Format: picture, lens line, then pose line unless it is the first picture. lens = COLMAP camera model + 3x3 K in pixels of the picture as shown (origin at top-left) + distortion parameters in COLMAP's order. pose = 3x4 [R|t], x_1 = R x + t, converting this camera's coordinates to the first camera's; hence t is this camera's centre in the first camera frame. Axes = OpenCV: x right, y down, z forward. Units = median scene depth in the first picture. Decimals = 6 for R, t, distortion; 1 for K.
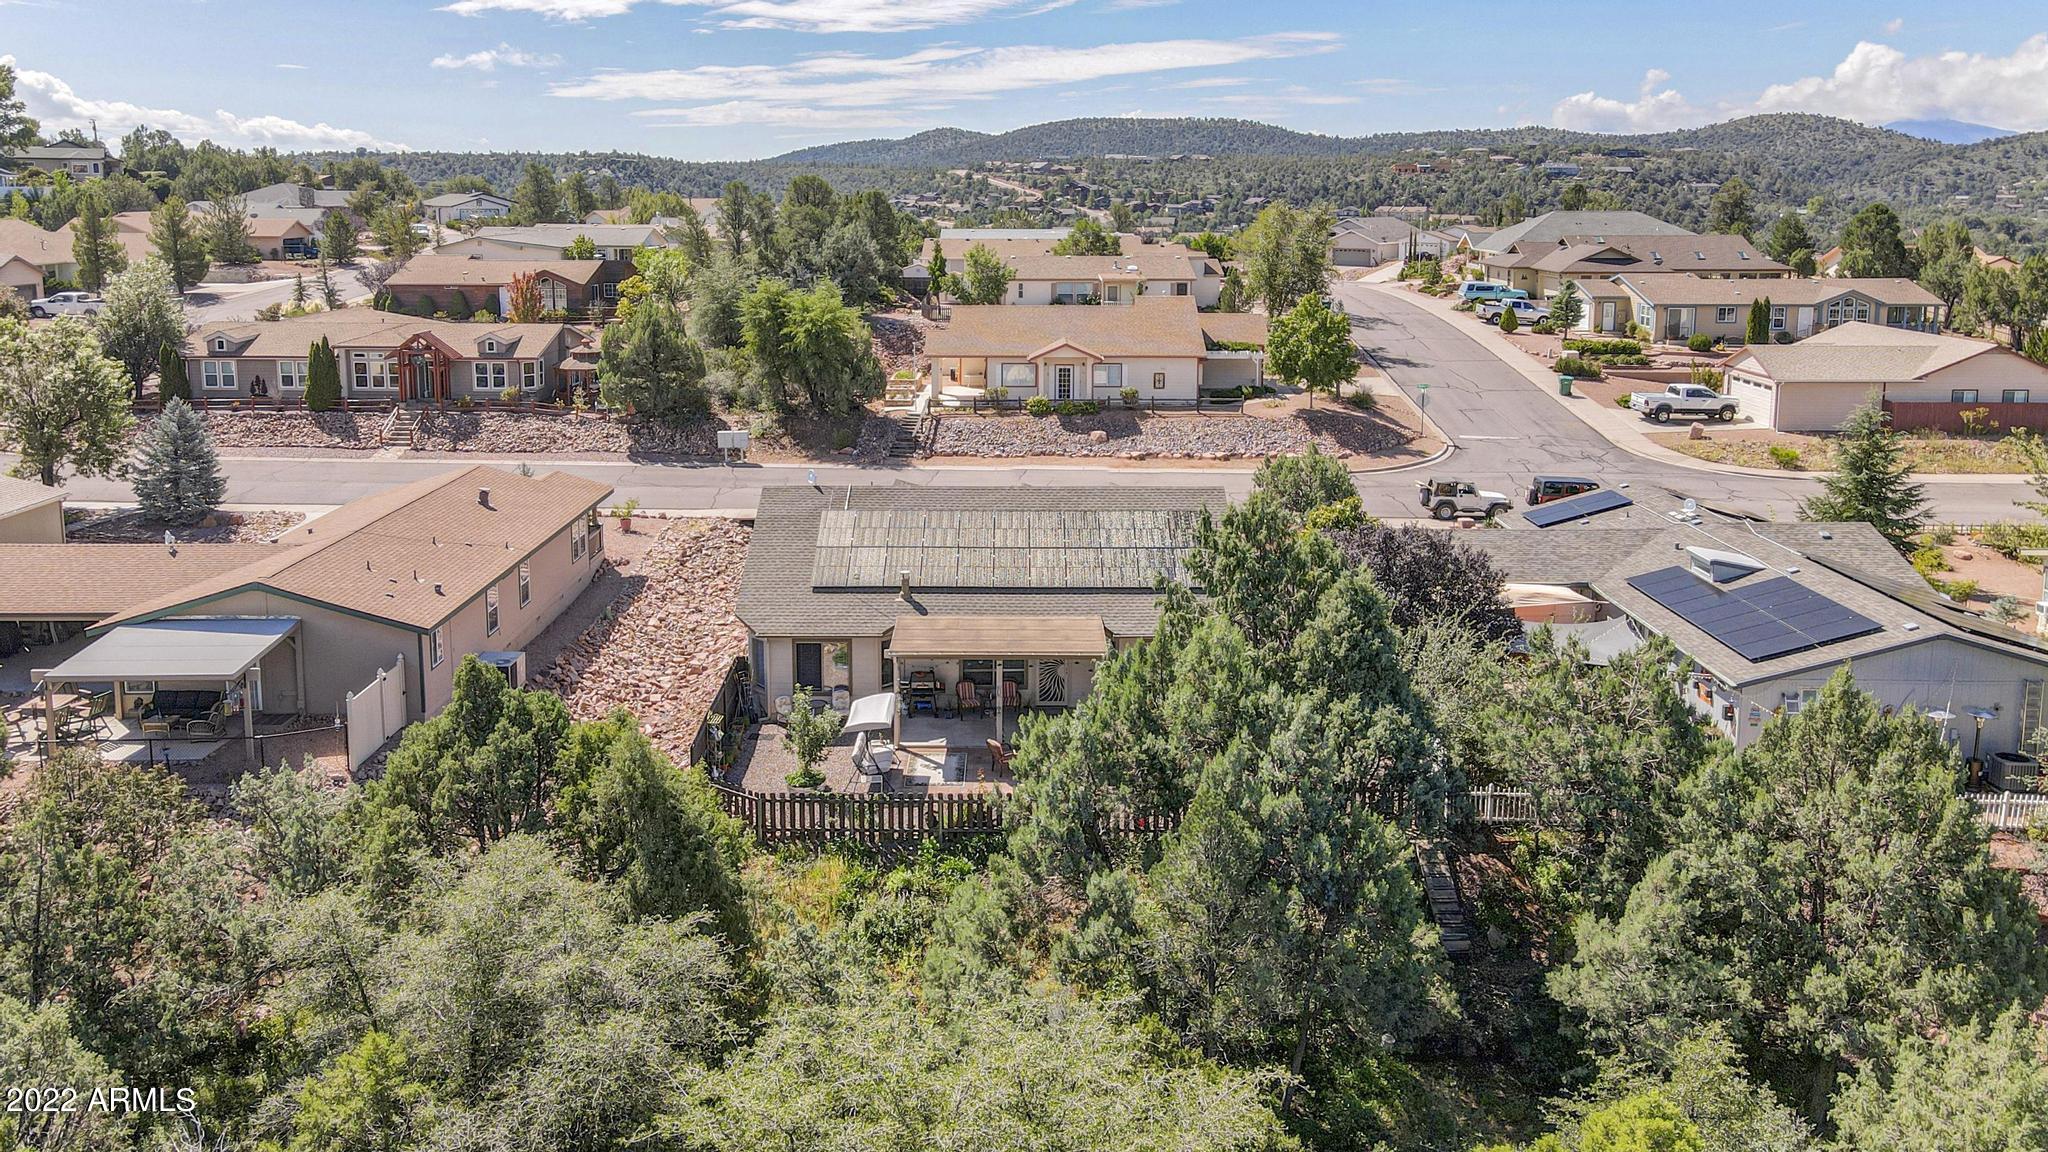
lens RADIAL K [[1526.9, 0, 1022.1], [0, 1526.9, 394.8], [0, 0, 1]] dist [0.021559, 0.004172]
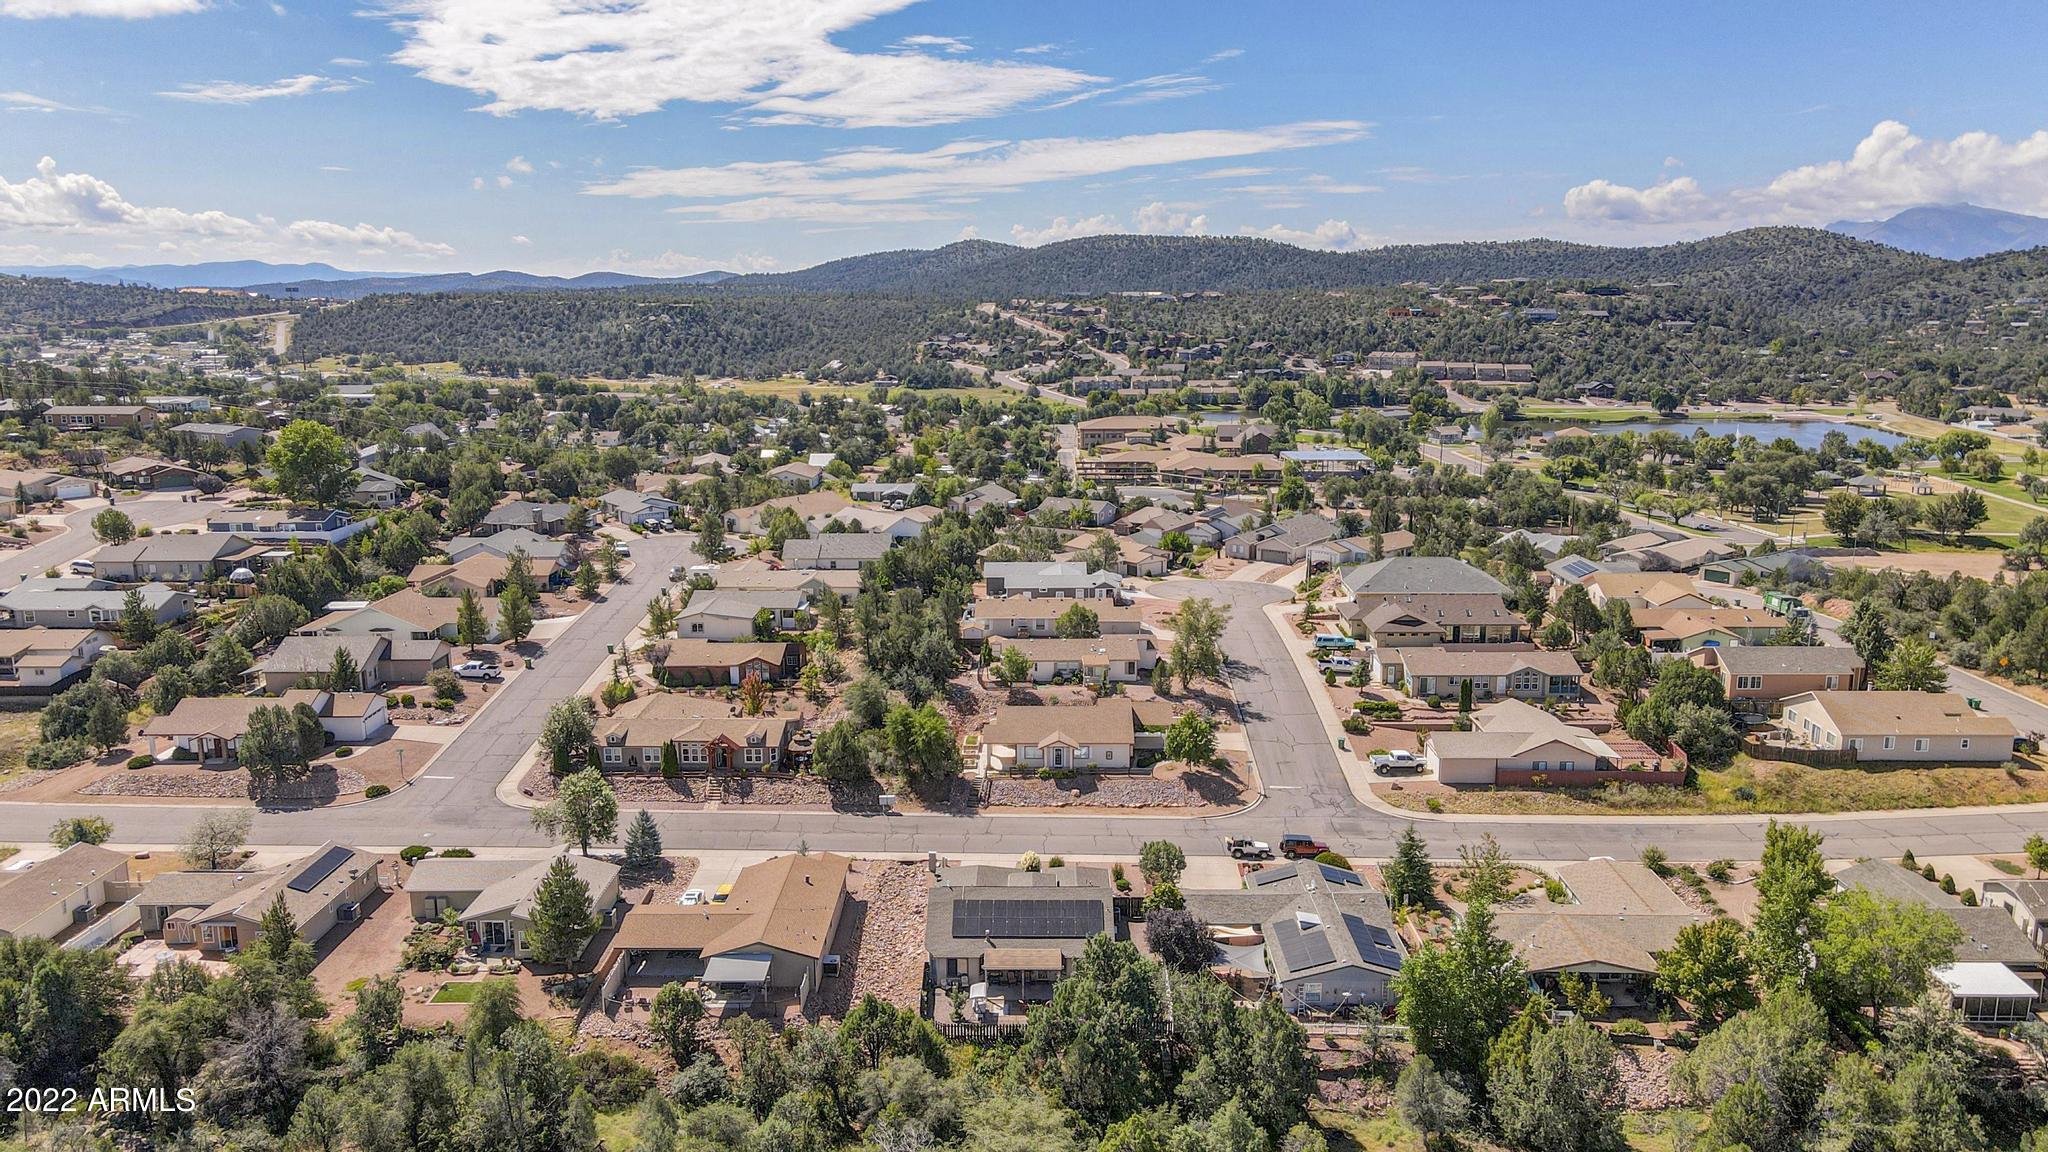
lens RADIAL K [[1509.2, 0, 981.7], [0, 1509.2, 569.7], [0, 0, 1]] dist [-0.006125, 0.050699]
pose [[0.998859, -0.011807, -0.046276, 0.017232], [0.014803, 0.997779, 0.064948, -0.272218], [0.045406, -0.065559, 0.996815, -0.629533]]
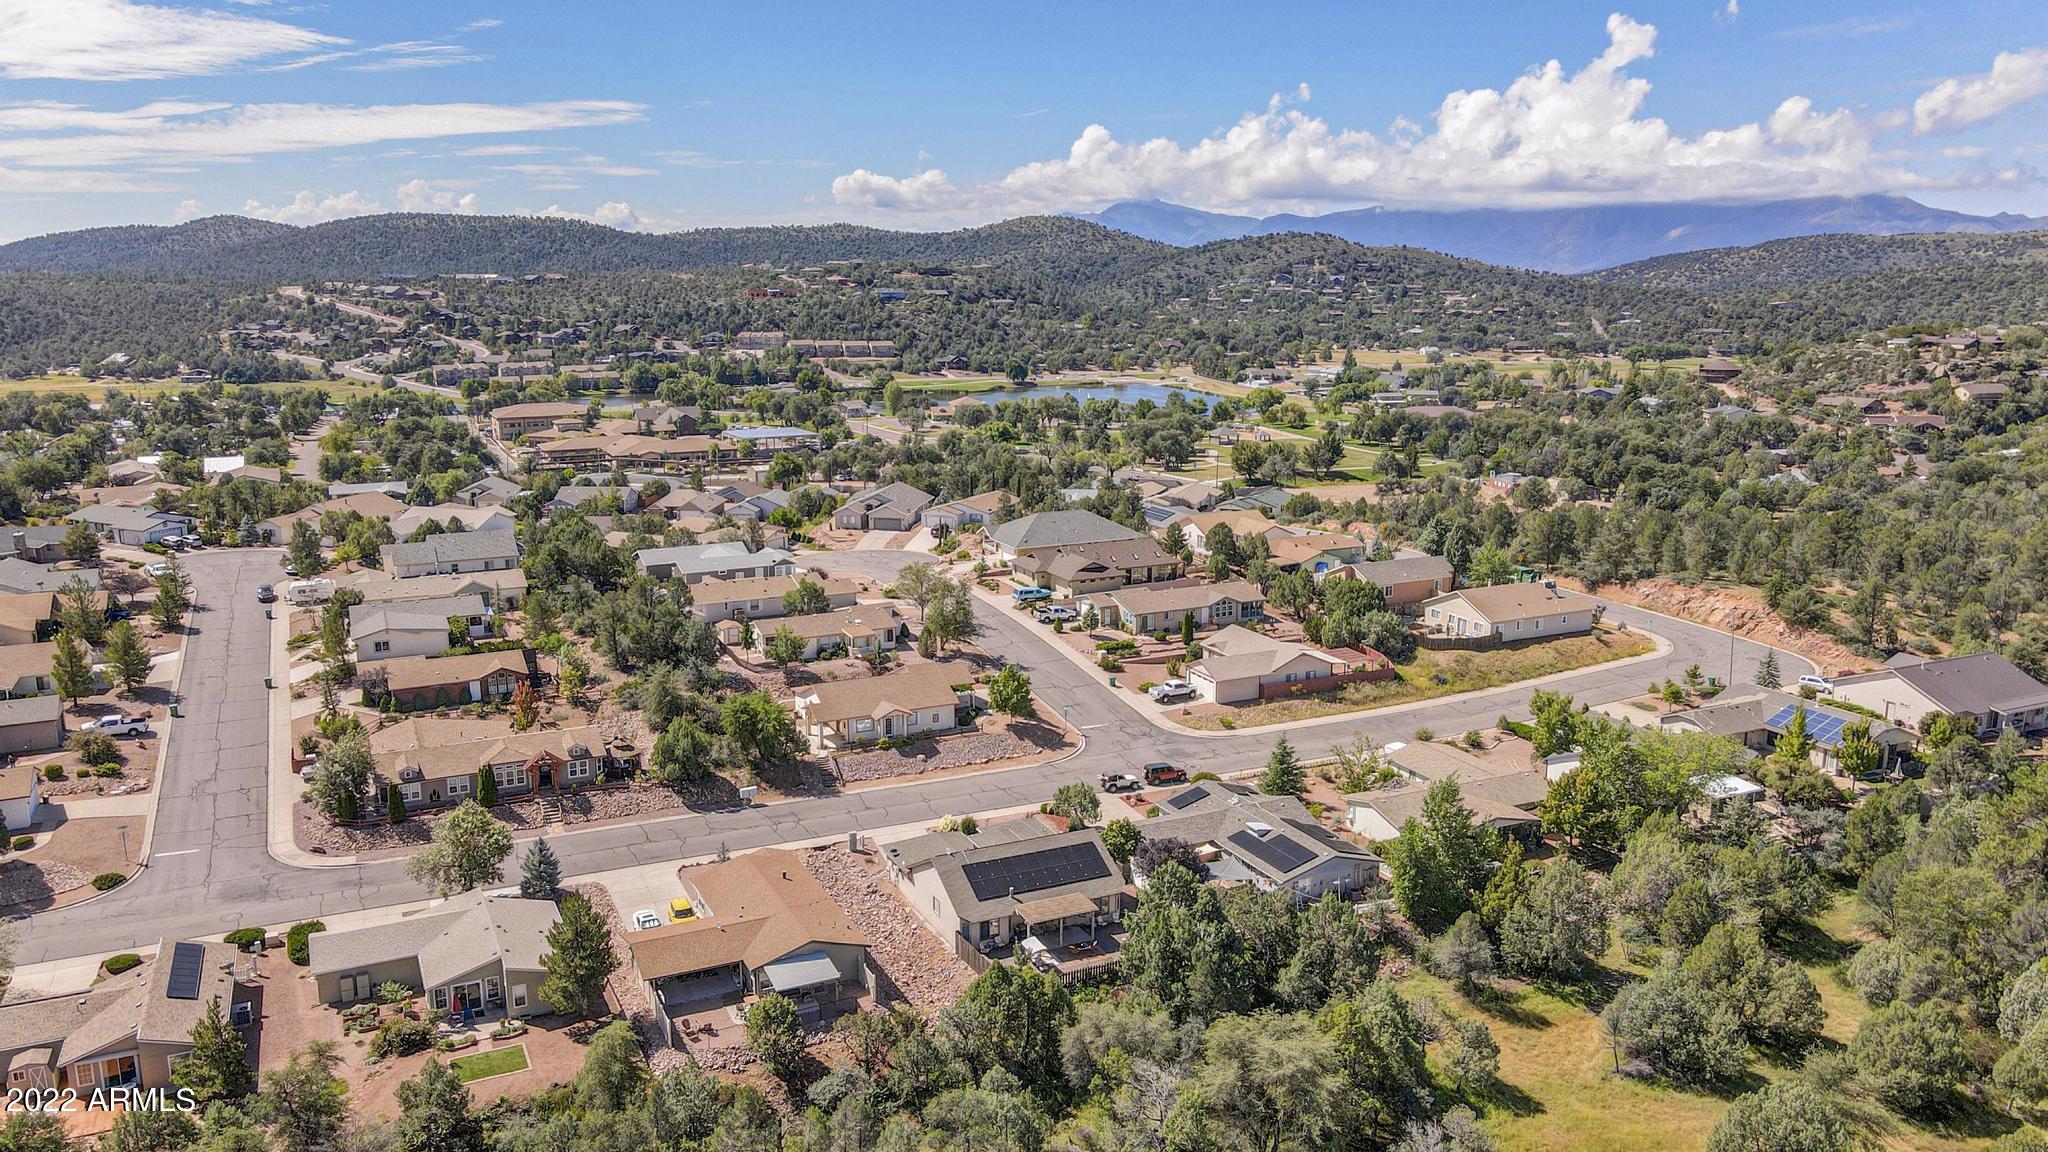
lens RADIAL K [[1531.1, 0, 955.8], [0, 1531.1, 579.7], [0, 0, 1]] dist [-0.007394, 0.096905]
pose [[0.916188, -0.100991, 0.387815, -0.458679], [0.068379, 0.992930, 0.097028, -0.274461], [-0.394872, -0.062377, 0.916616, -0.553283]]
